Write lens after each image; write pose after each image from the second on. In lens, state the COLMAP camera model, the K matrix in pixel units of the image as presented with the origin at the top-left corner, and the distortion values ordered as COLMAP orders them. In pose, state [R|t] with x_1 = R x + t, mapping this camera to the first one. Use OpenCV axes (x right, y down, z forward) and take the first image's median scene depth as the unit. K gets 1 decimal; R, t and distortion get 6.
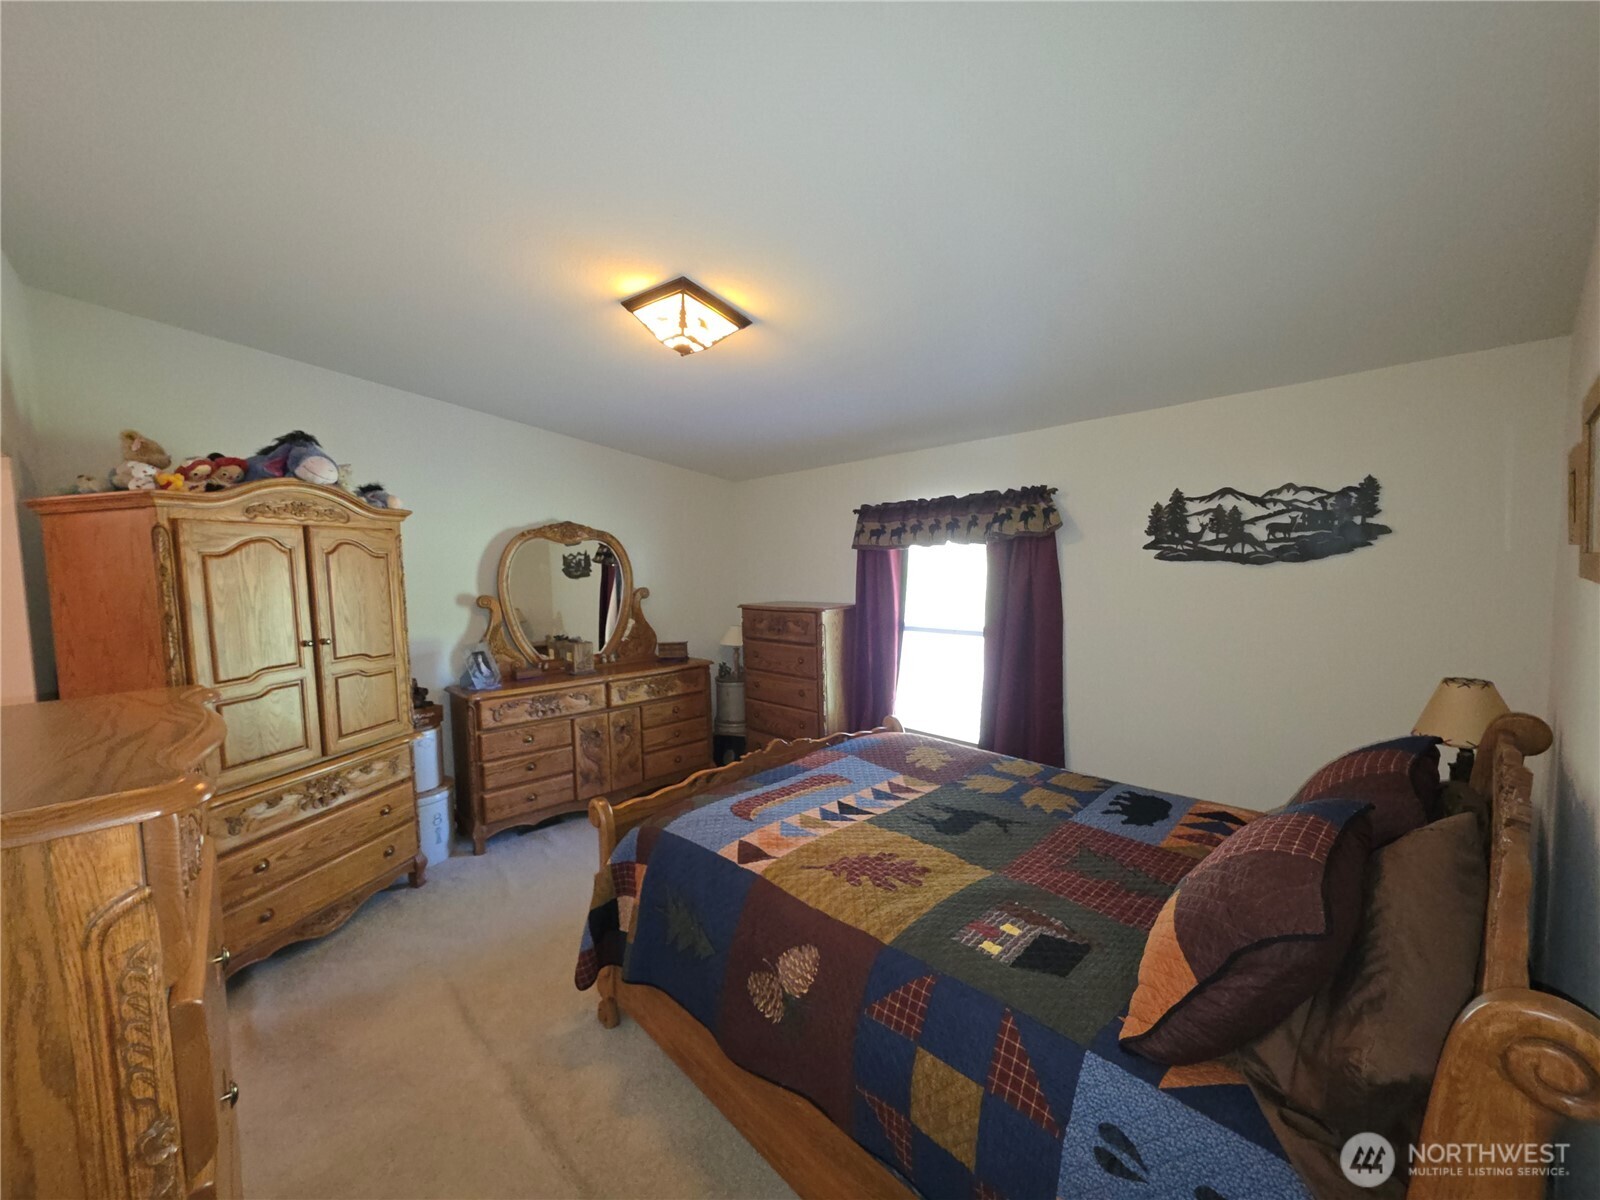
lens RADIAL K [[639.3, 0, 796.9], [0, 639.3, 603.7], [0, 0, 1]] dist [0.000518, -0.000036]
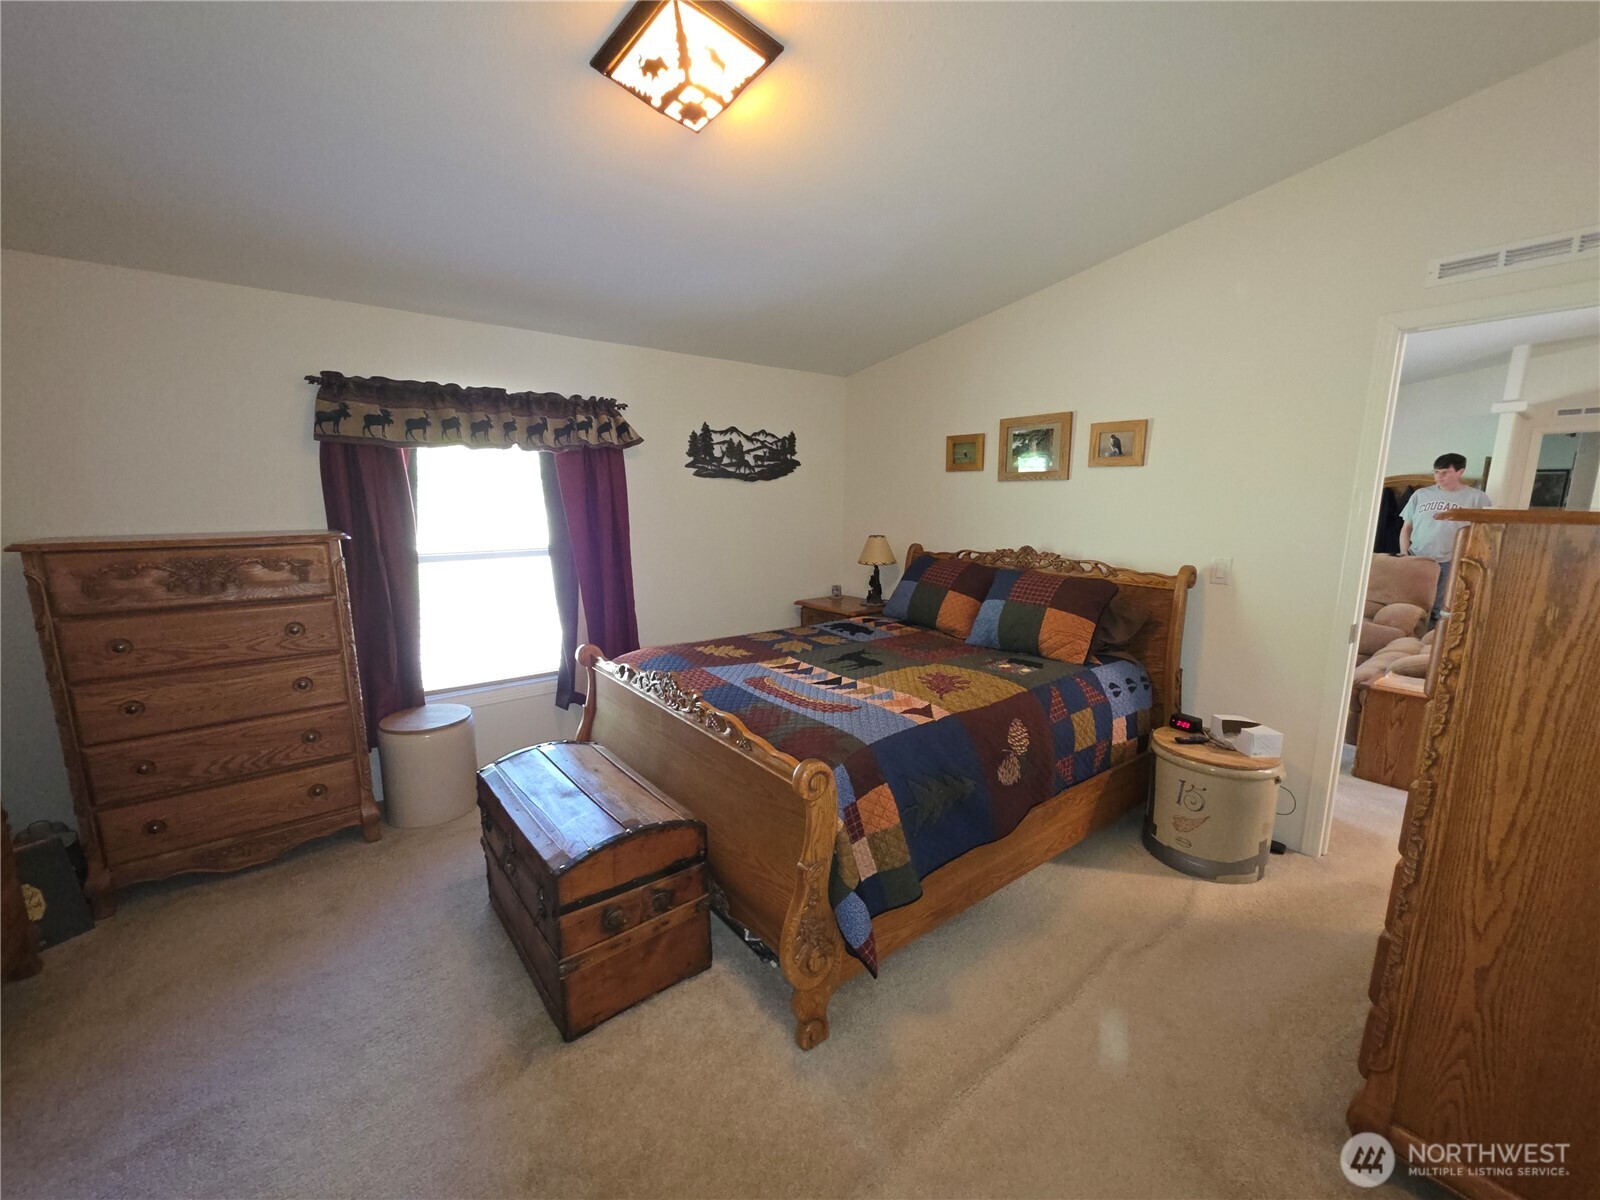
lens RADIAL K [[639.3, 0, 796.9], [0, 639.3, 603.7], [0, 0, 1]] dist [0.000518, -0.000036]
pose [[0.084943, -0.140145, 0.986481, -0.802978], [0.063921, 0.988786, 0.134969, 0.027198], [-0.994333, 0.051592, 0.092949, 0.761450]]
